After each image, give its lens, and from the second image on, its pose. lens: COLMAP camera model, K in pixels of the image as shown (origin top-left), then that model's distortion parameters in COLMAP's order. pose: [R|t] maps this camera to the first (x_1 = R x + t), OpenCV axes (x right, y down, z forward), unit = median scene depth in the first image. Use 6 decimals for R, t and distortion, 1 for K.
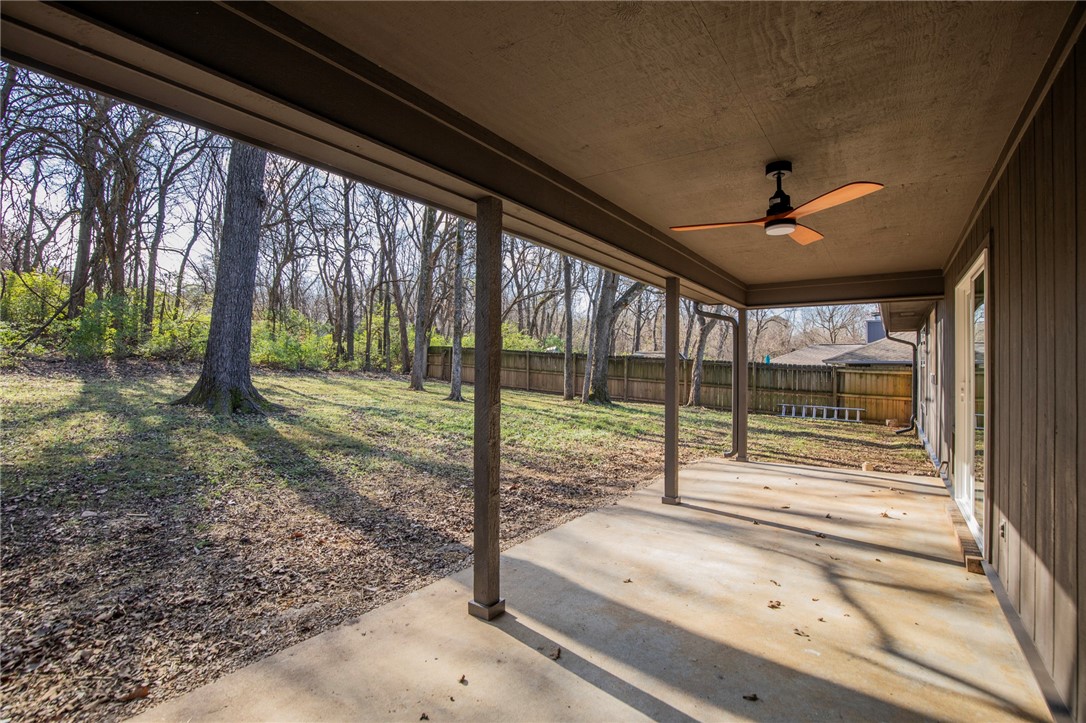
lens RADIAL K [[520.8, 0, 553.0], [0, 520.8, 364.0], [0, 0, 1]] dist [-0.029238, -0.000332]
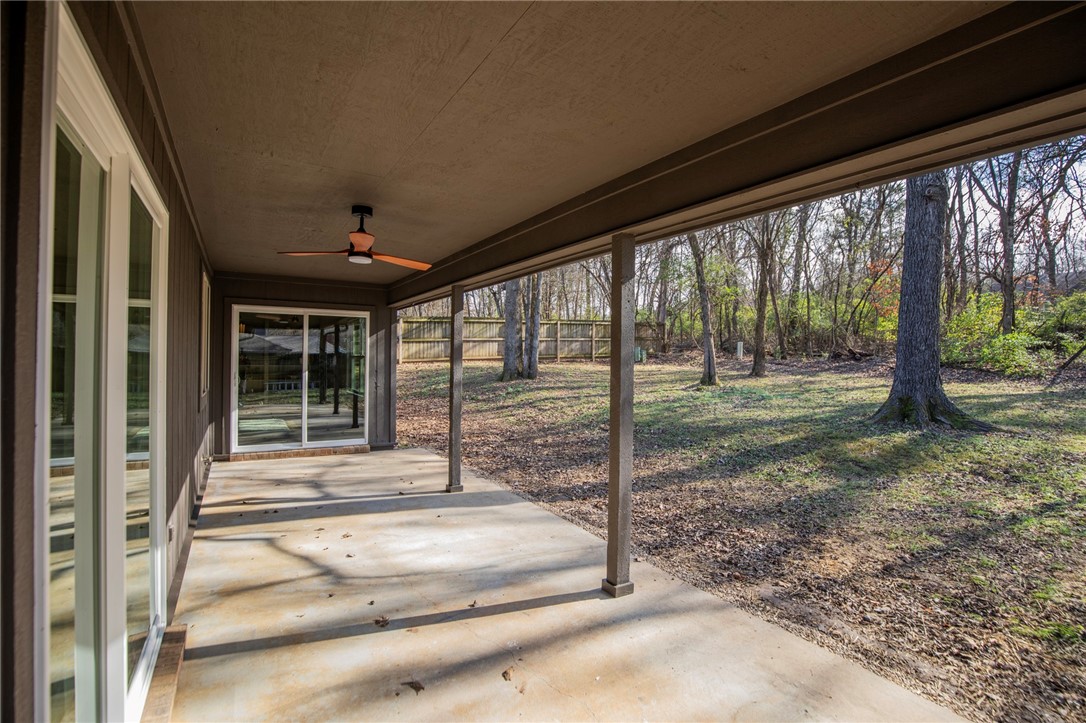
lens RADIAL K [[502.5, 0, 551.8], [0, 502.5, 359.8], [0, 0, 1]] dist [-0.036472, 0.008332]
pose [[-0.416656, -0.012262, -0.908982, 1.253763], [-0.008789, 0.999917, -0.009460, -0.017492], [0.909022, 0.004048, -0.416729, 1.795462]]
